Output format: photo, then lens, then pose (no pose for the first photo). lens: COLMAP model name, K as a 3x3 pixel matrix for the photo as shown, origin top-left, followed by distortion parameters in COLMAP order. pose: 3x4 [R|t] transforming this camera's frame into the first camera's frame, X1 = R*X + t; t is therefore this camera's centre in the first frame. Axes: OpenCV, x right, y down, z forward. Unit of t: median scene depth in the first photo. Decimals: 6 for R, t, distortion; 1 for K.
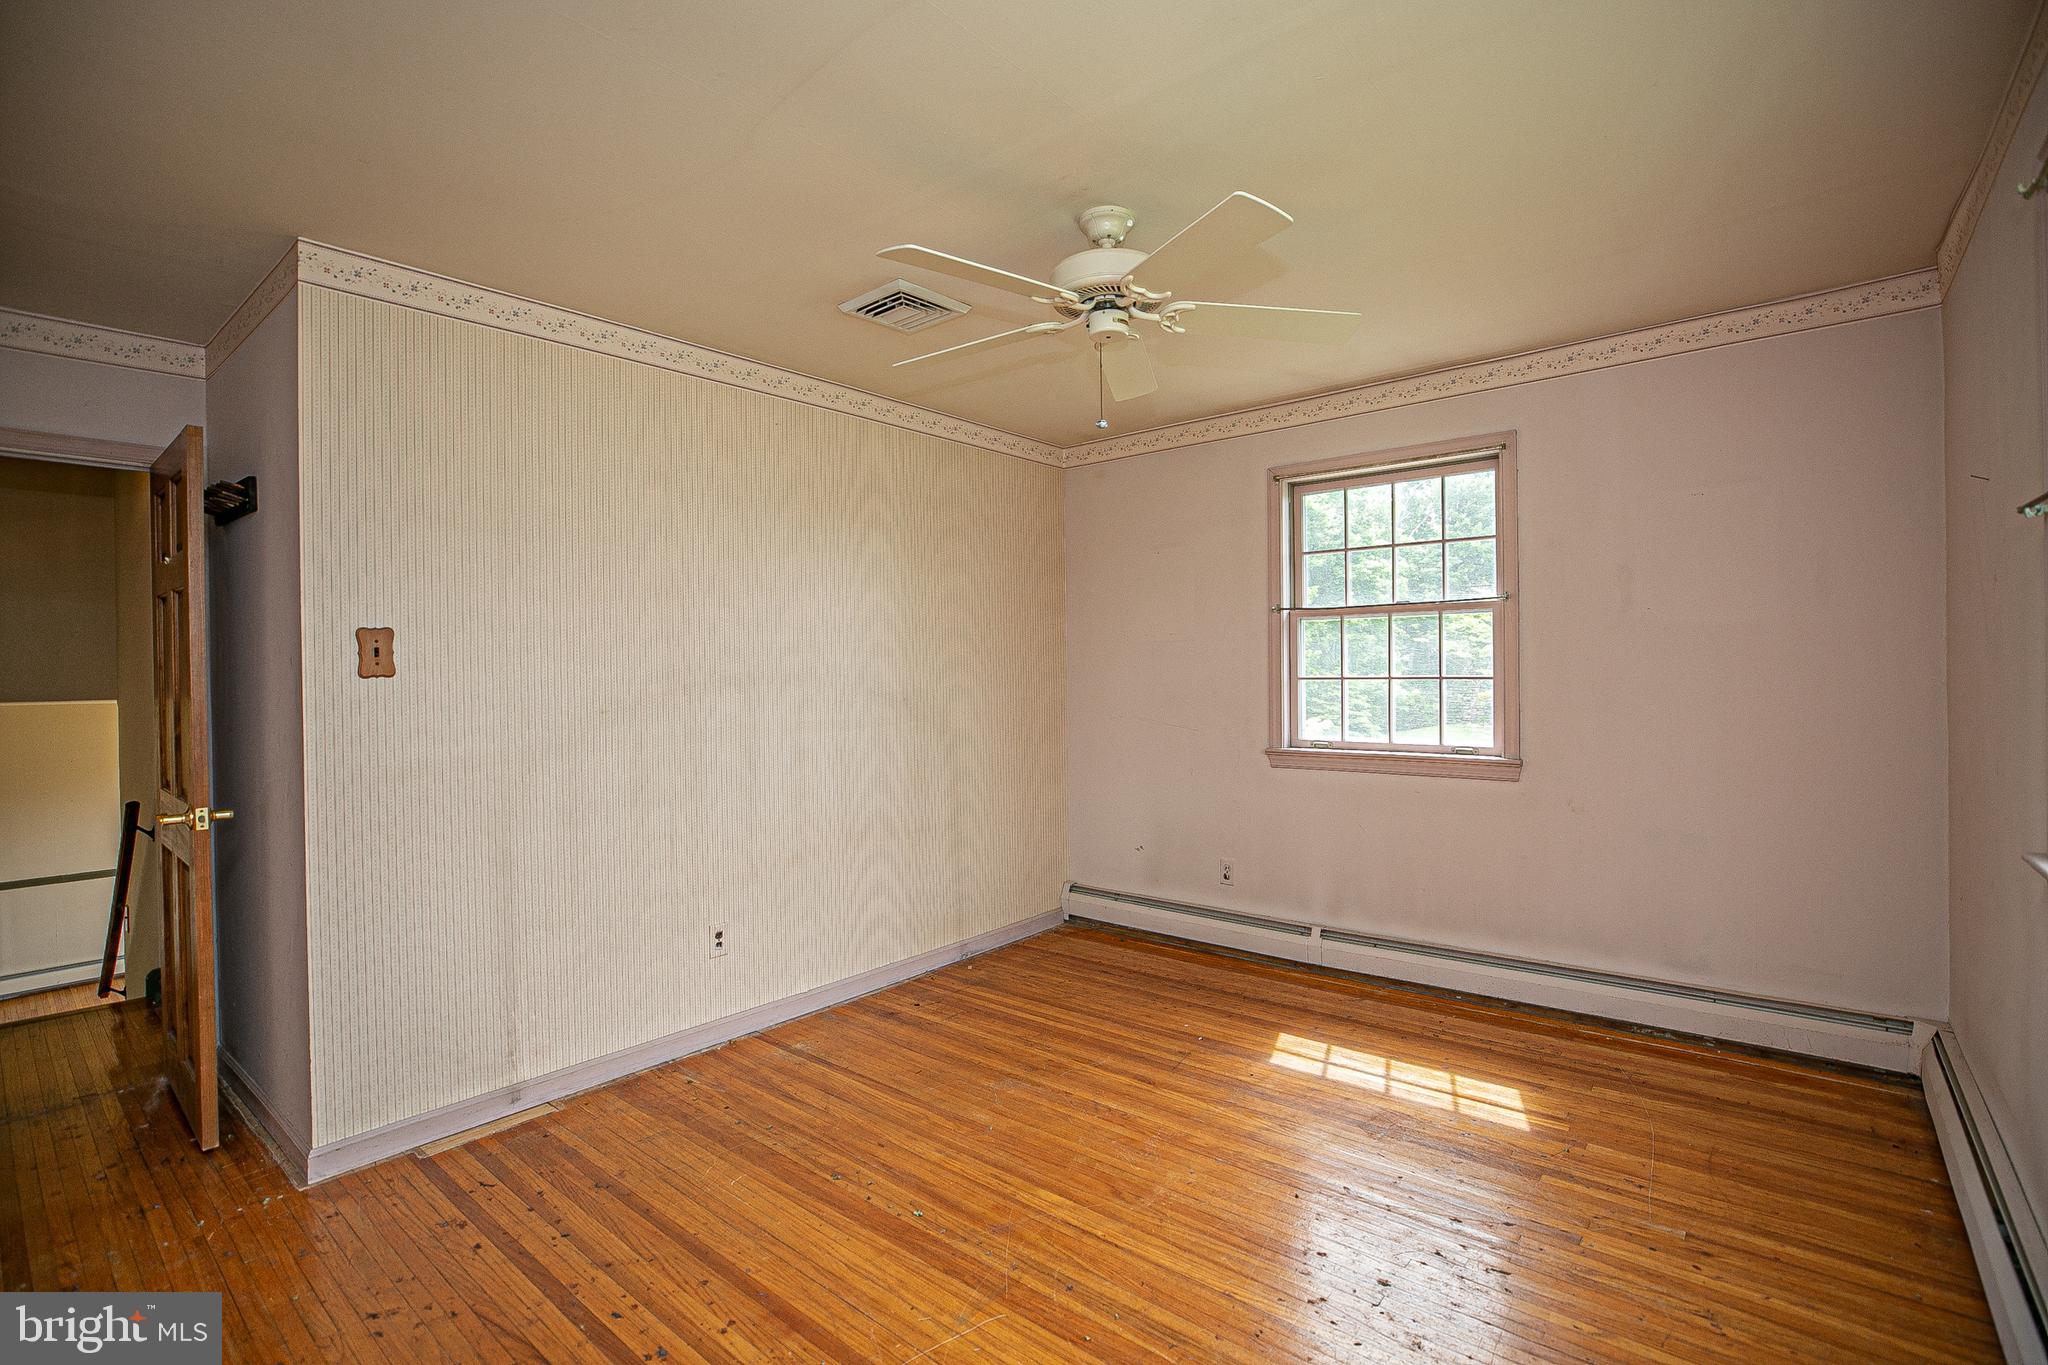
lens RADIAL K [[933.0, 0, 1025.7], [0, 933.0, 676.4], [0, 0, 1]] dist [-0.043765, 0.015303]
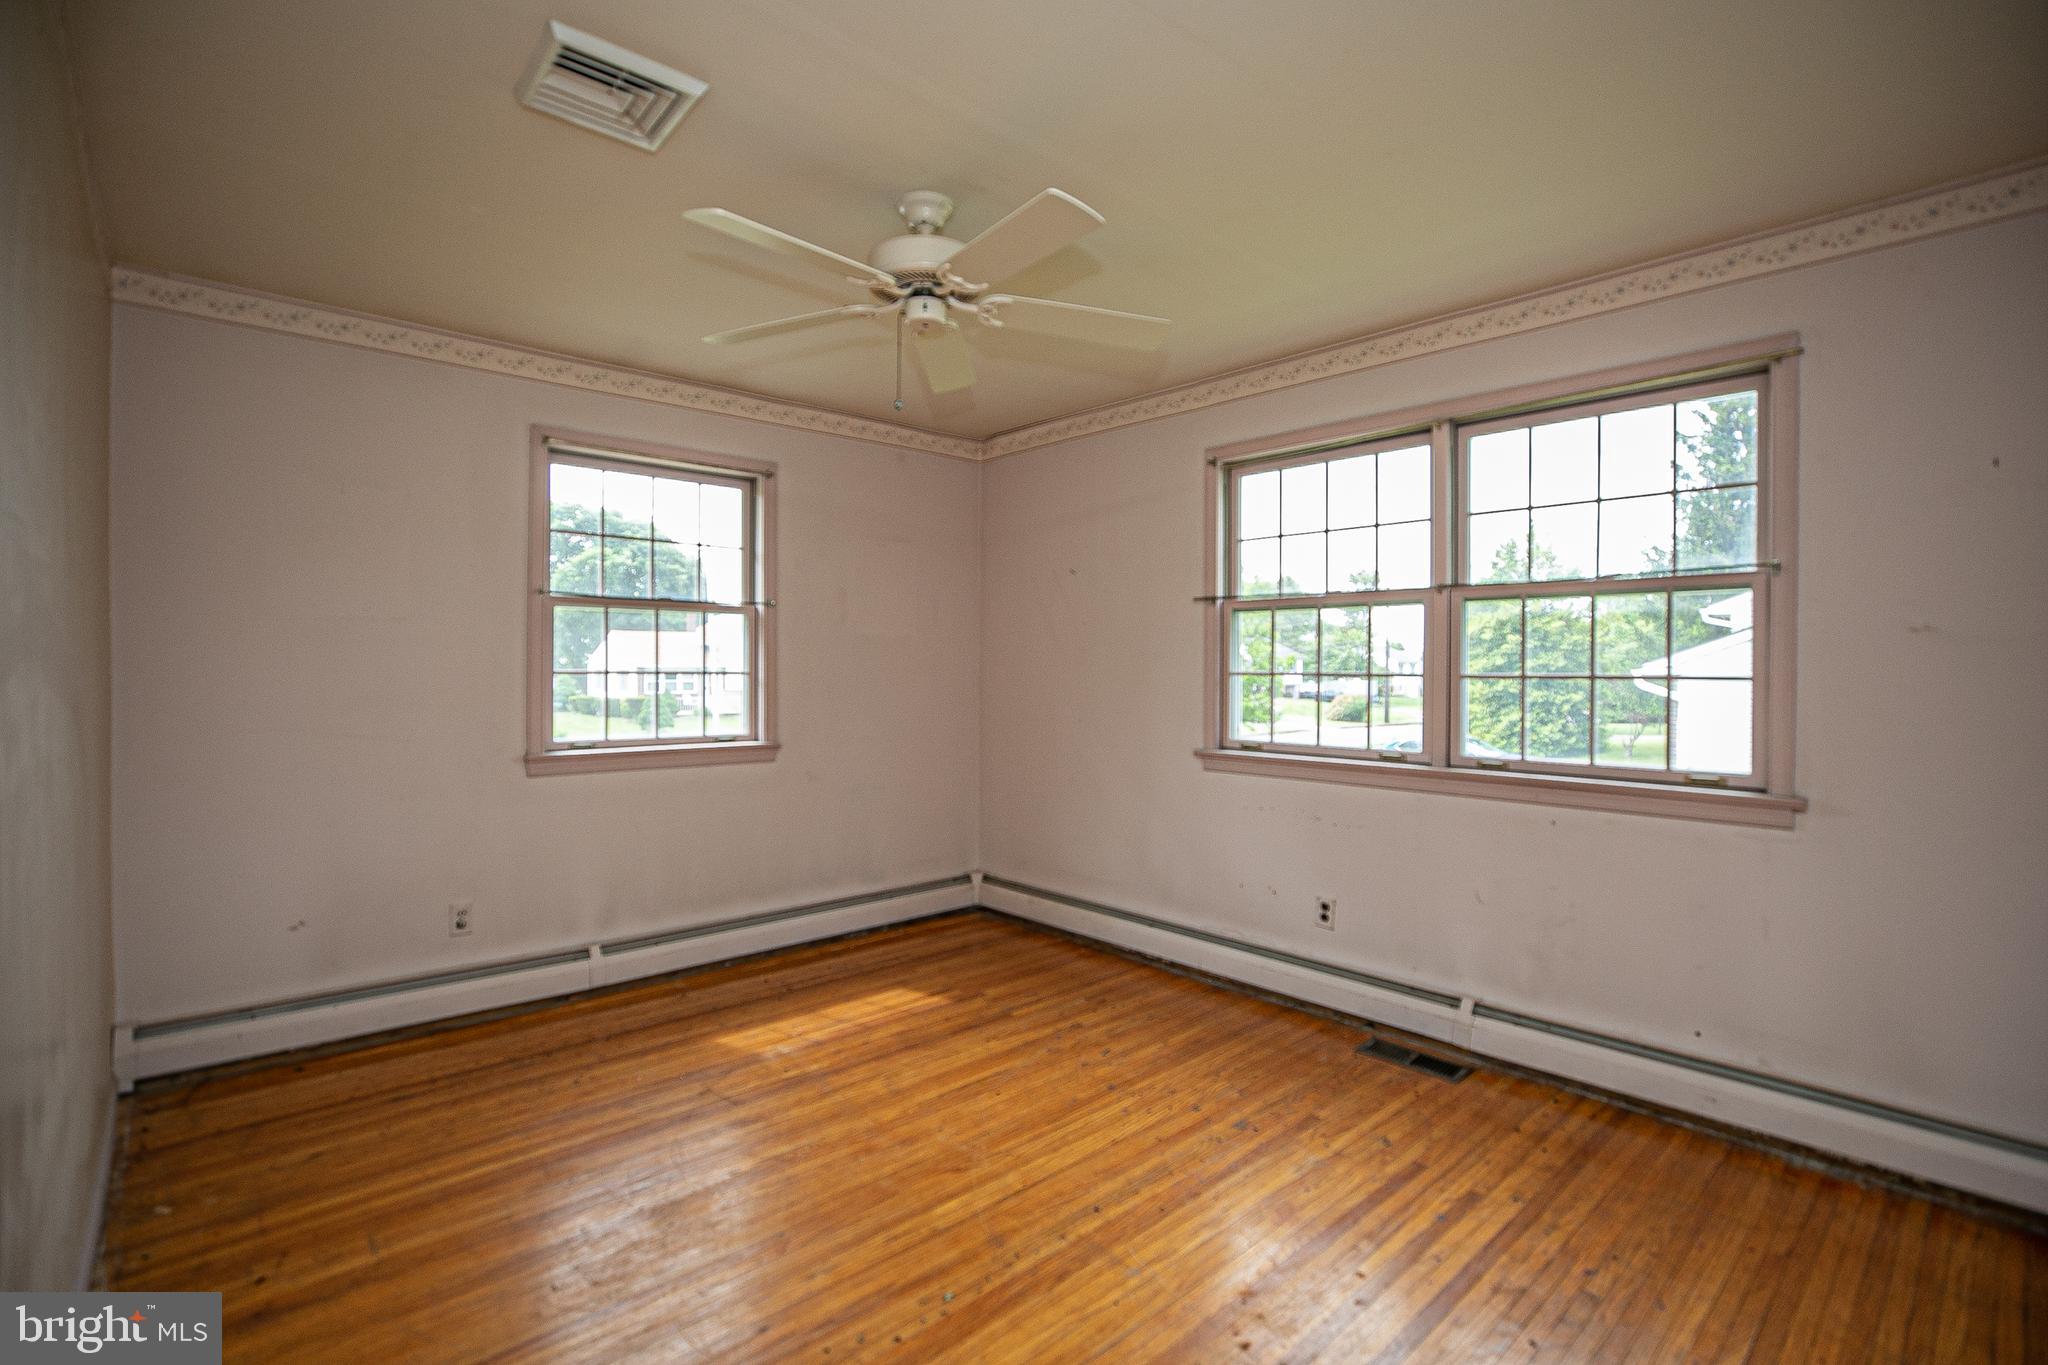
lens RADIAL K [[933.0, 0, 1025.7], [0, 933.0, 676.4], [0, 0, 1]] dist [-0.043765, 0.015303]
pose [[0.136201, 0.006641, 0.990659, -0.603175], [0.001815, 0.999974, -0.006953, 0.014775], [-0.990680, 0.002745, 0.136185, 0.522551]]
